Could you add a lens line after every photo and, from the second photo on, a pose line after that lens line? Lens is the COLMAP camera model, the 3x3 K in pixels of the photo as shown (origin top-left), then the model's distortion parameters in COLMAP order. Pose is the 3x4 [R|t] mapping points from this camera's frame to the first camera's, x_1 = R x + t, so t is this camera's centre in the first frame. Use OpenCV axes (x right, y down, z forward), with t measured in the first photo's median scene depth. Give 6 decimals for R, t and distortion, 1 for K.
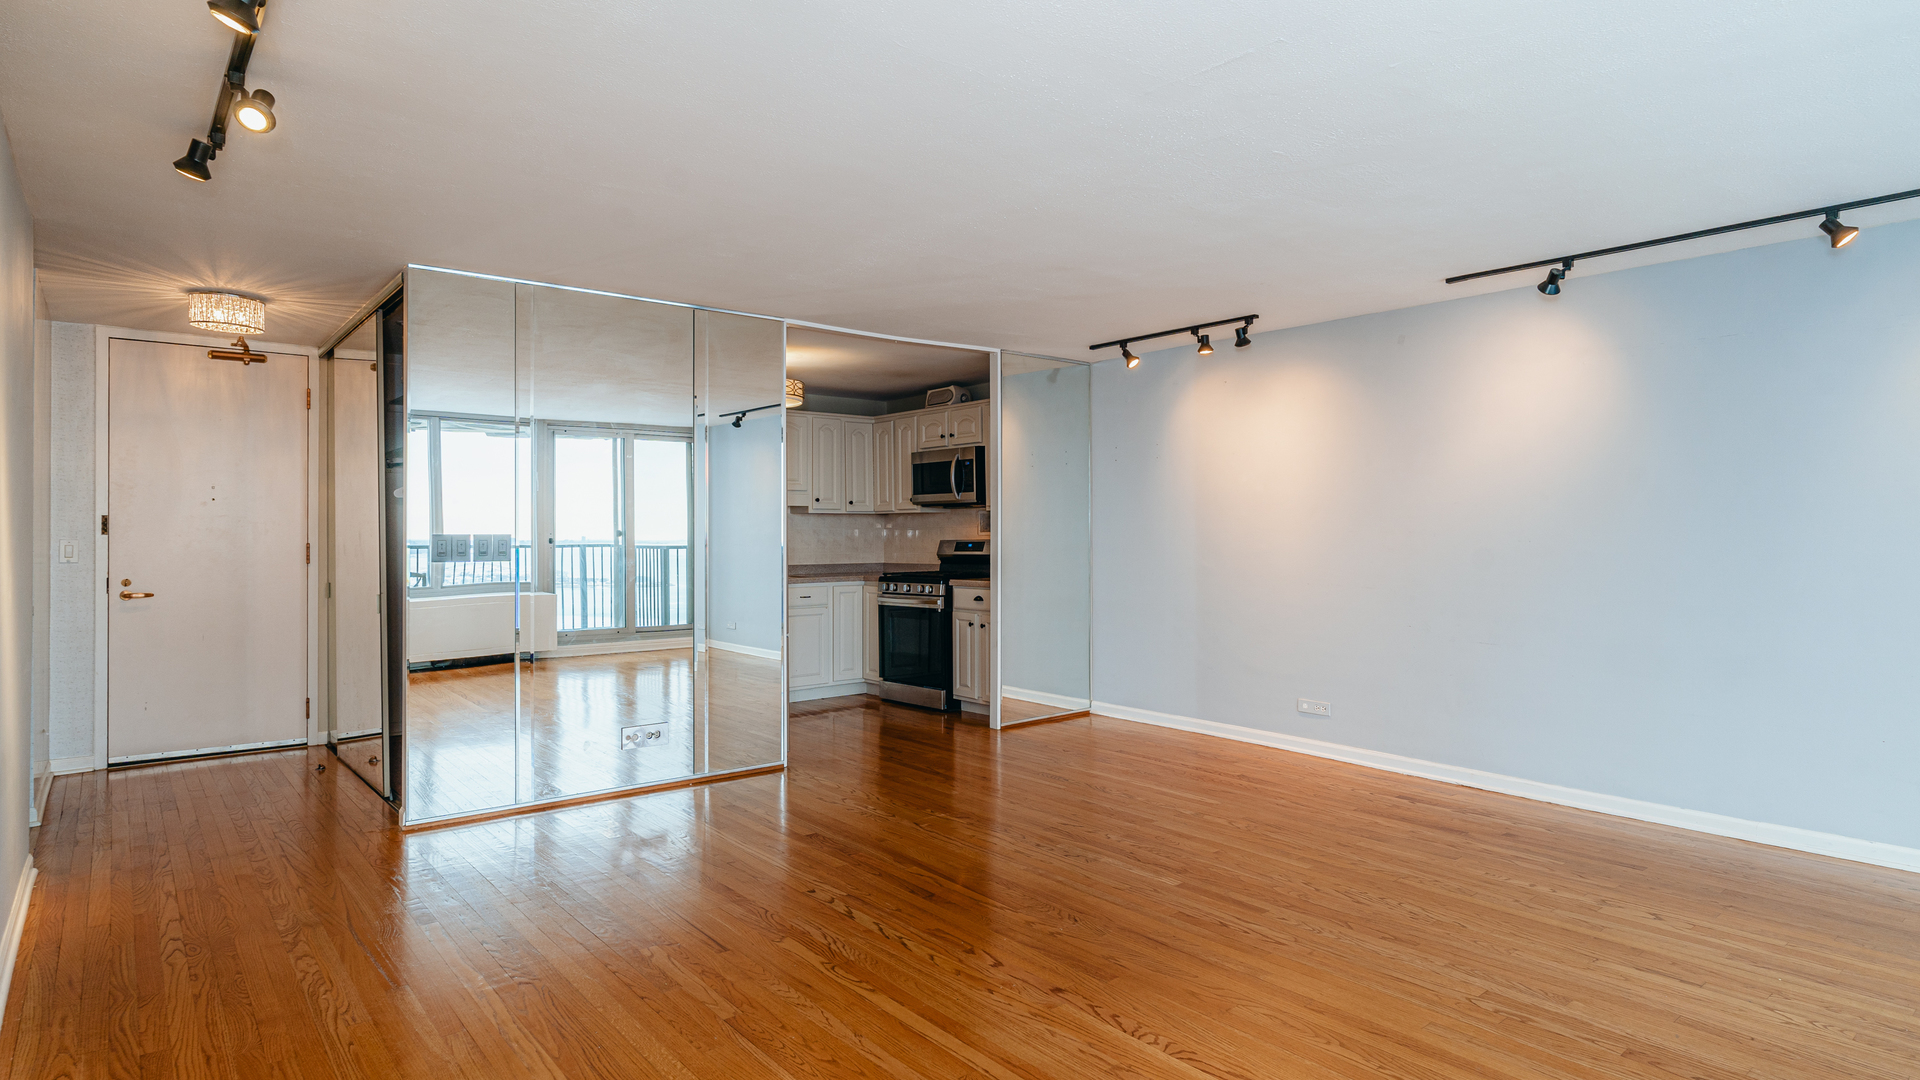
lens RADIAL K [[1017.3, 0, 960.0], [0, 1017.3, 540.0], [0, 0, 1]] dist [-0.002529, 0.000302]
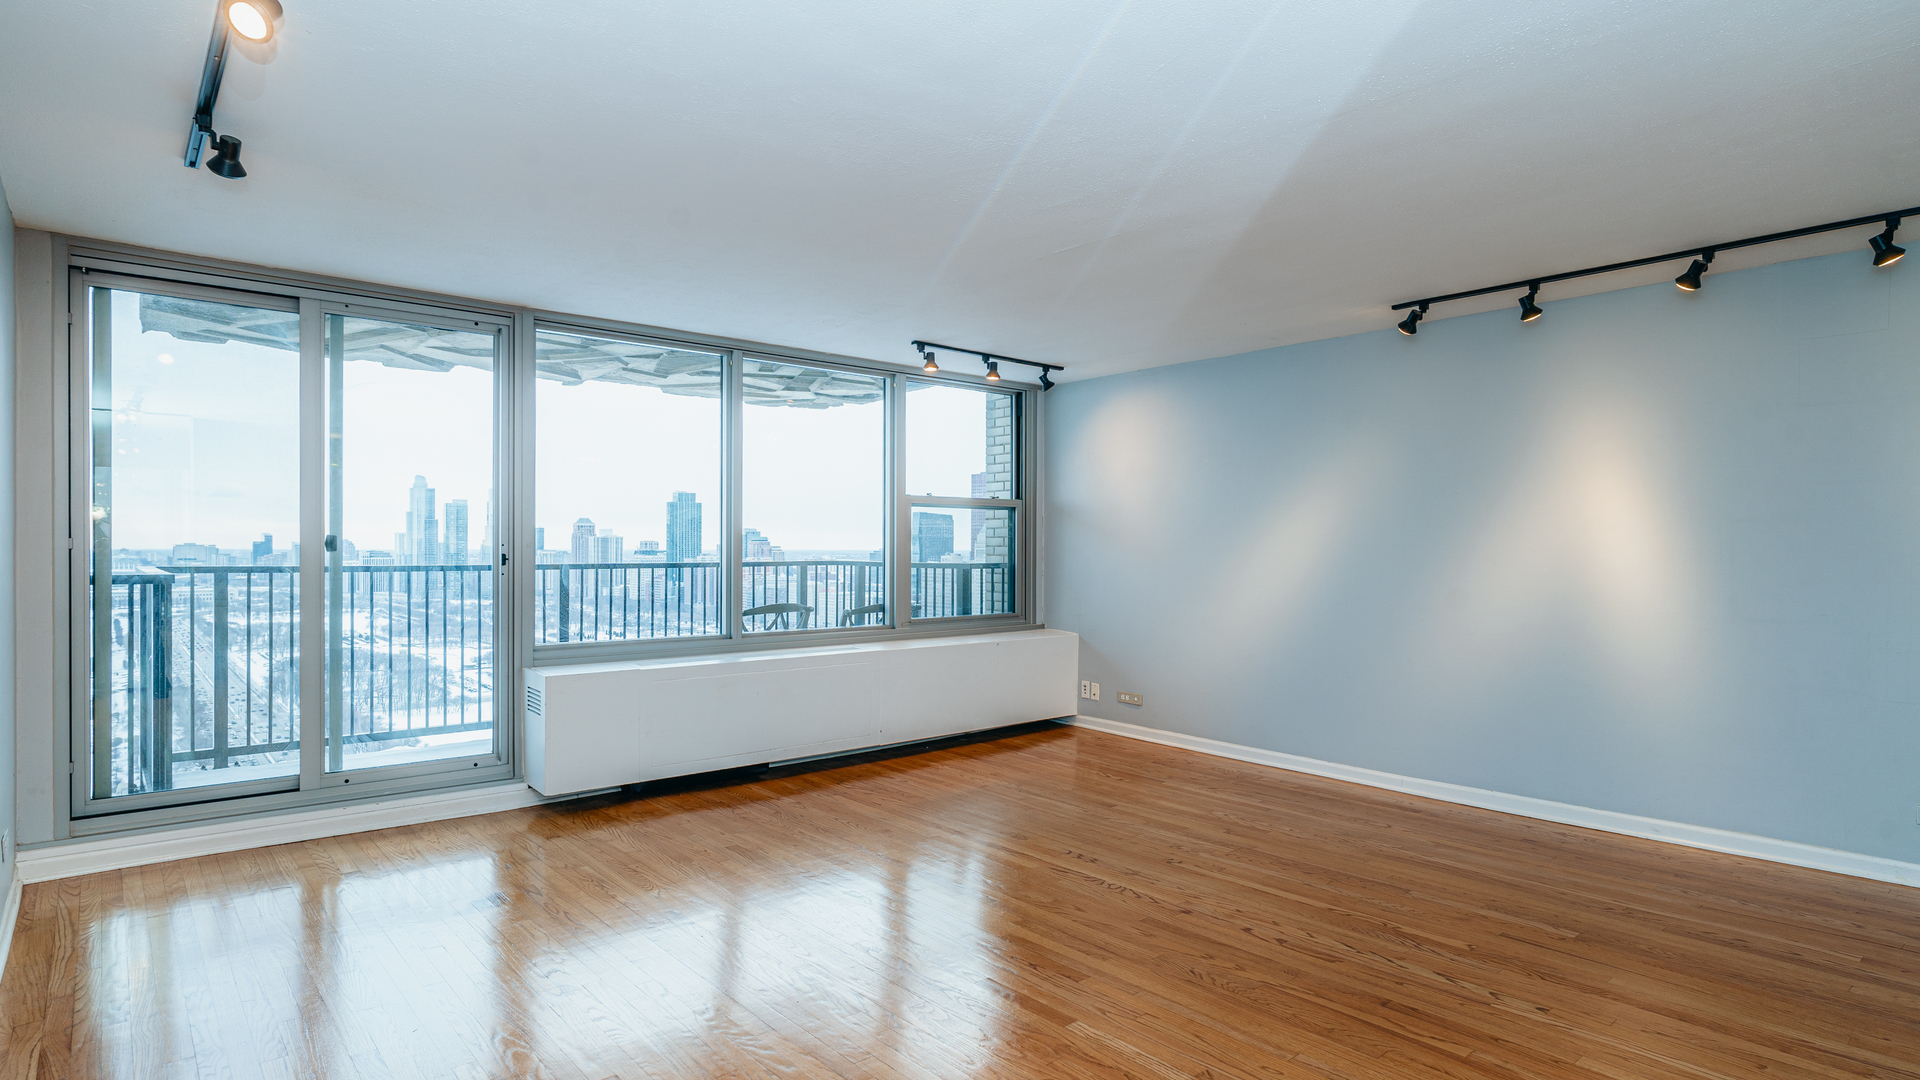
lens RADIAL K [[990.6, 0, 956.8], [0, 990.6, 552.4], [0, 0, 1]] dist [-0.006377, 0.005968]
pose [[-0.999826, -0.004469, -0.018085, 0.284569], [-0.004736, 0.999880, 0.014755, -0.012578], [0.018017, 0.014838, -0.999728, 1.559143]]
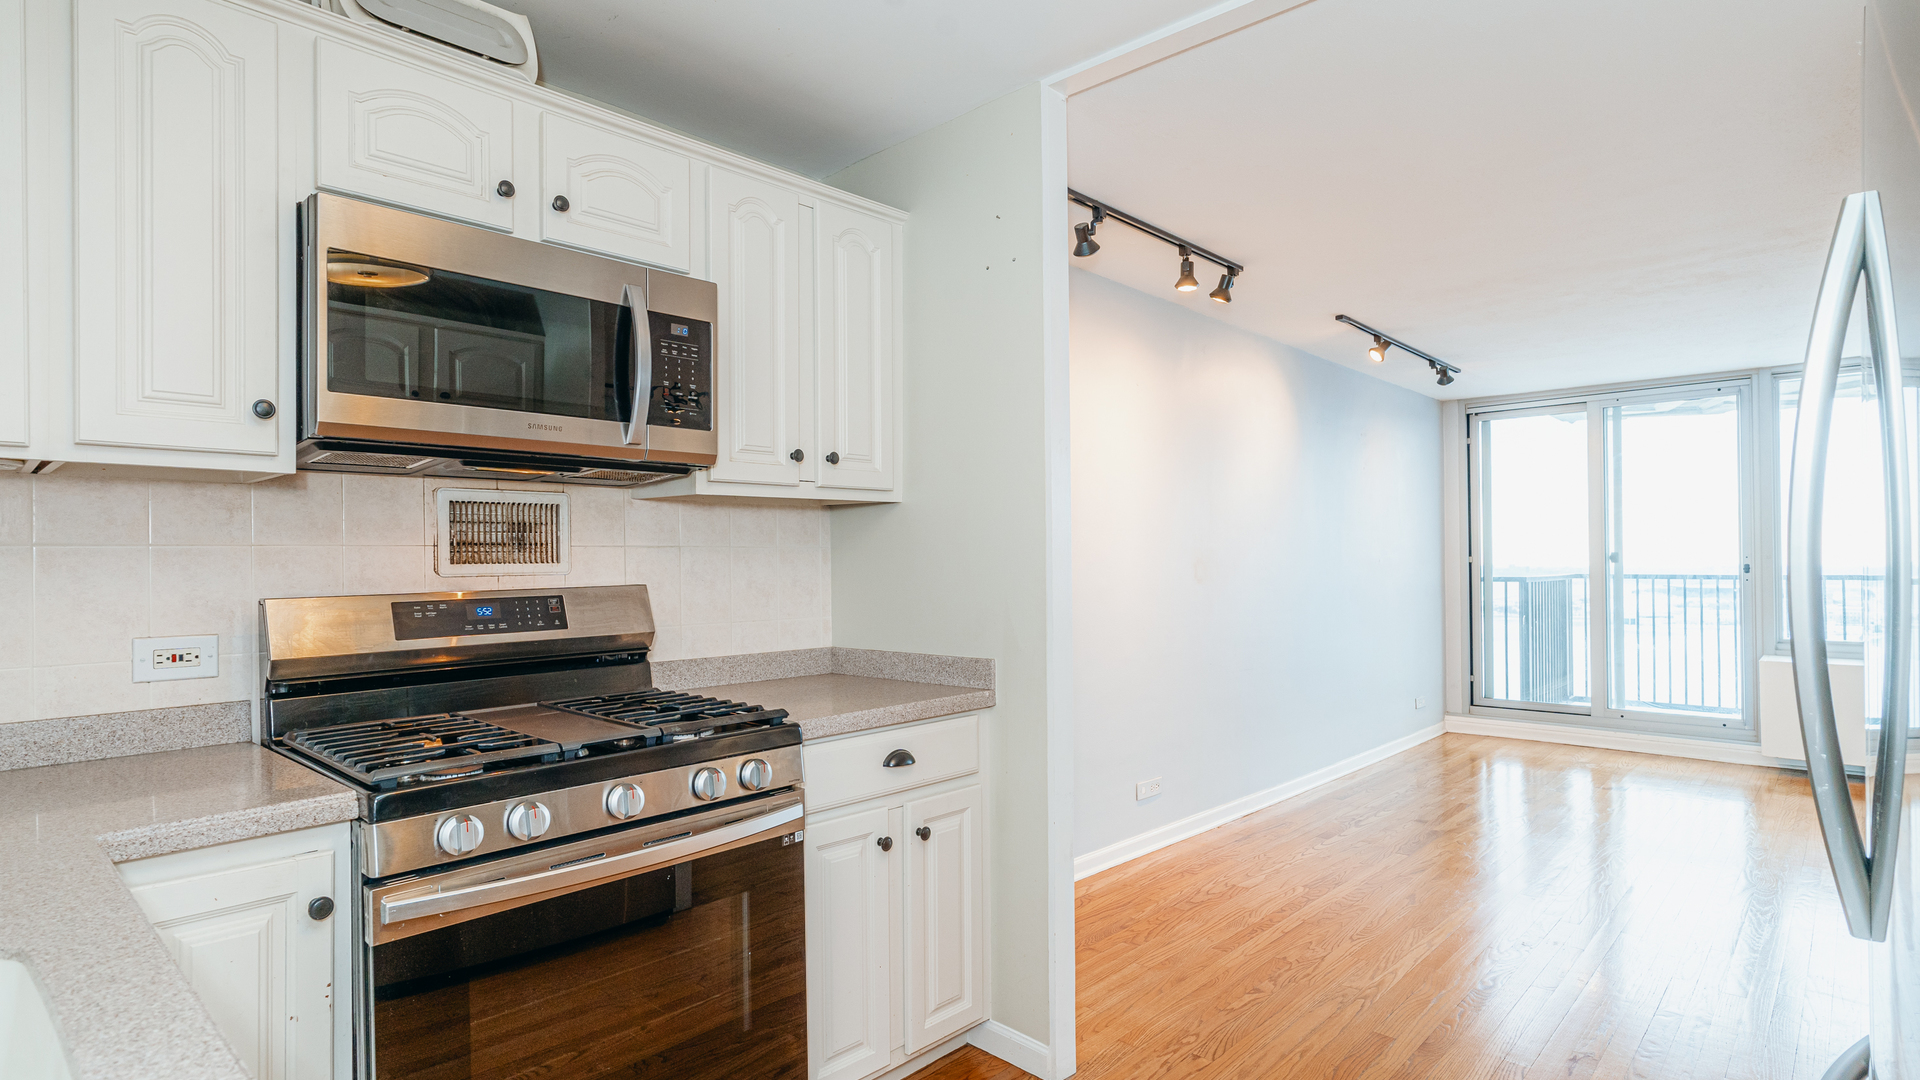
lens RADIAL K [[990.6, 0, 956.8], [0, 990.6, 552.4], [0, 0, 1]] dist [-0.006377, 0.005968]
pose [[-0.133040, 0.012561, 0.991031, -0.532715], [0.015091, 0.999829, -0.010647, -0.011313], [-0.990996, 0.013540, -0.133207, 1.758164]]
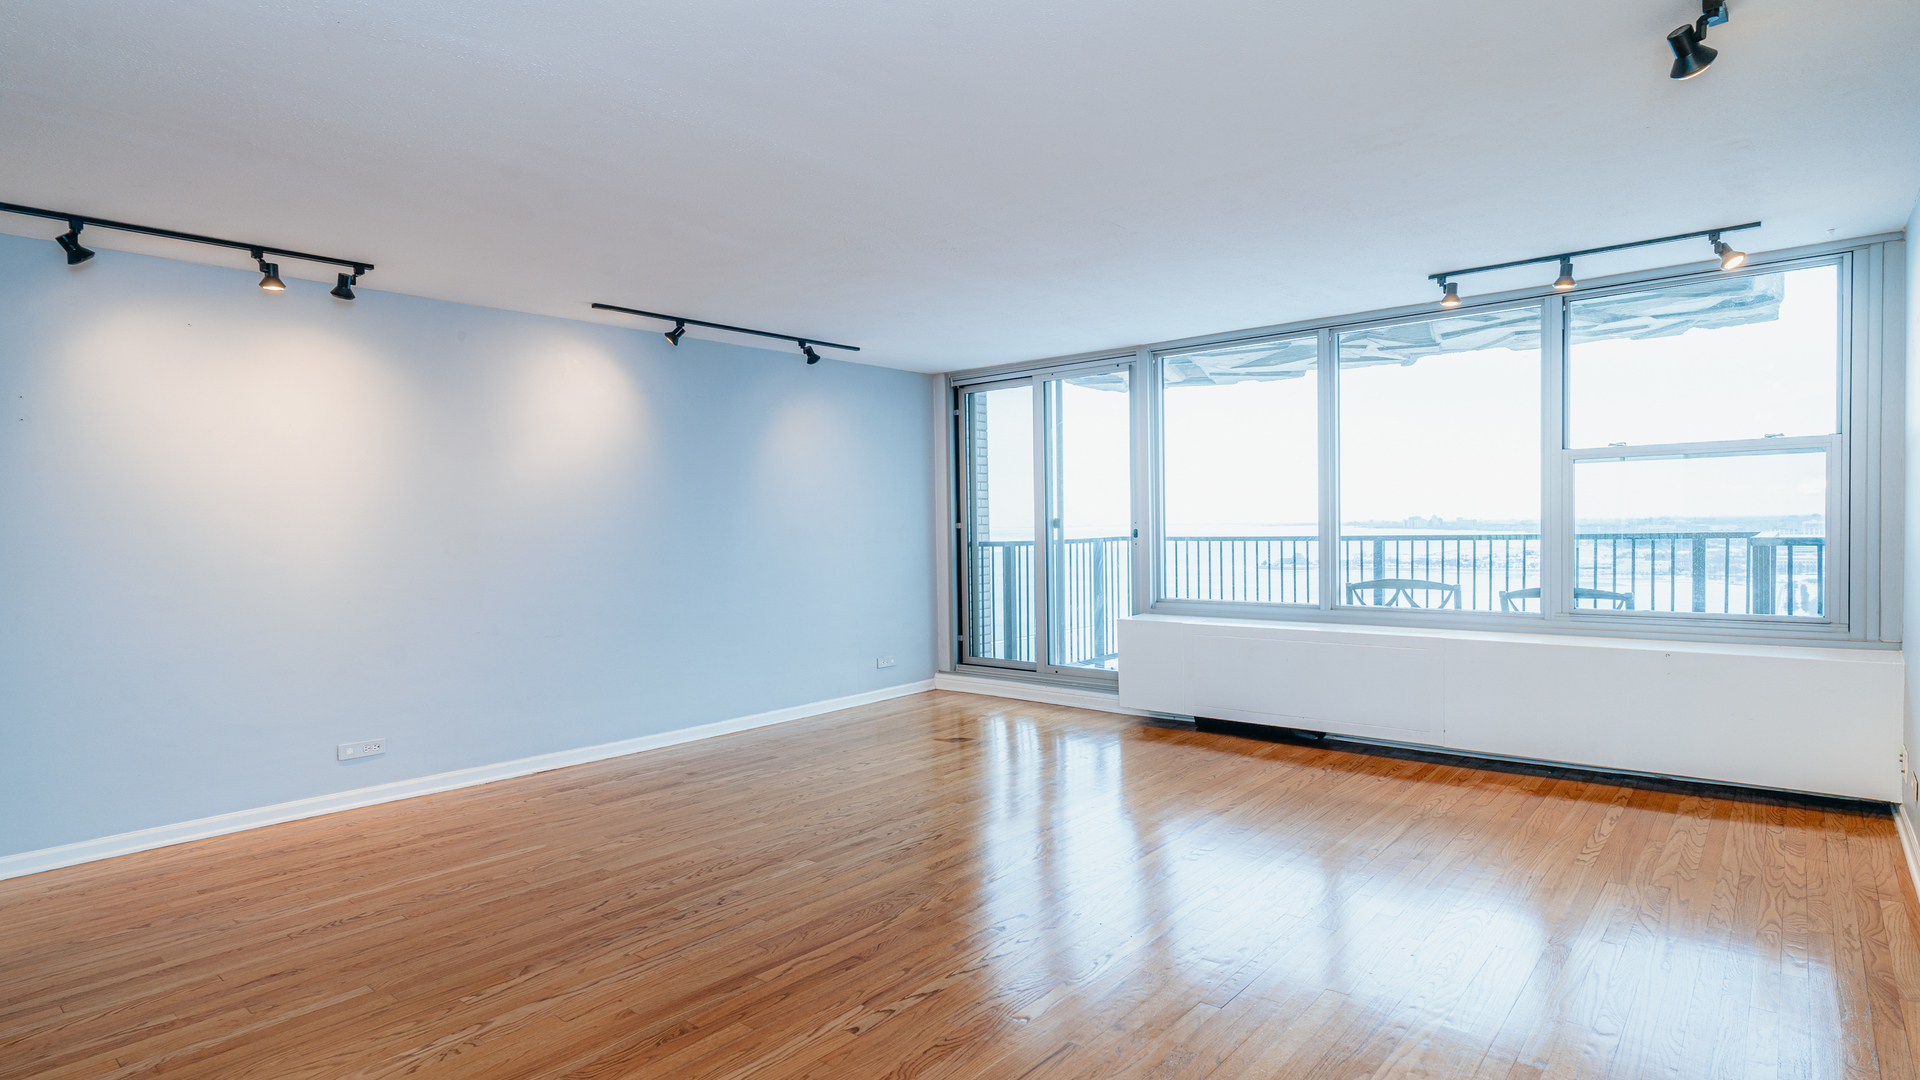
lens RADIAL K [[990.6, 0, 956.8], [0, 990.6, 552.4], [0, 0, 1]] dist [-0.006377, 0.005968]
pose [[-0.170661, -0.024054, 0.985036, -0.749261], [0.028417, 0.999166, 0.029322, -0.008901], [-0.984920, 0.032996, -0.169835, 0.926338]]
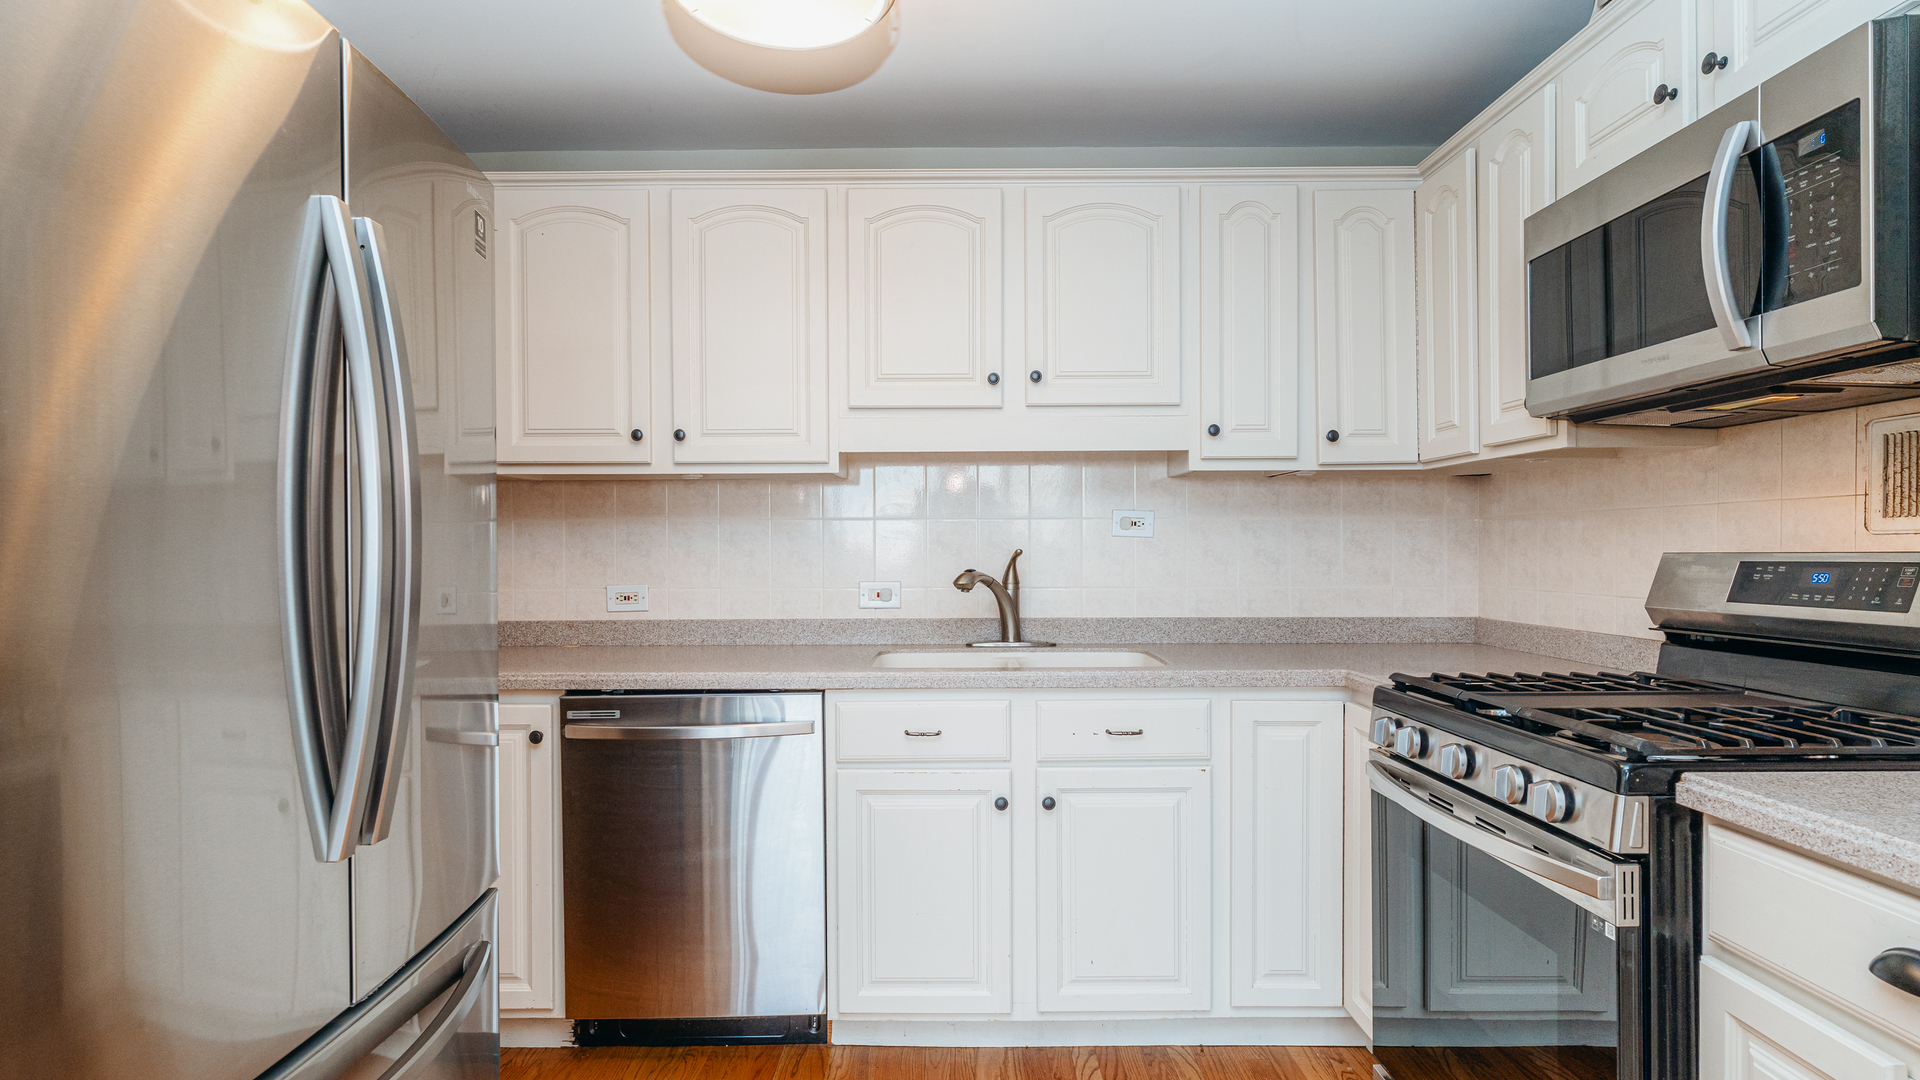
lens RADIAL K [[990.6, 0, 956.8], [0, 990.6, 552.4], [0, 0, 1]] dist [-0.006377, 0.005968]
pose [[0.768741, 0.004482, -0.639545, 0.005966], [-0.002629, 0.999989, 0.003848, -0.000760], [0.639555, -0.001277, 0.768744, 1.393668]]
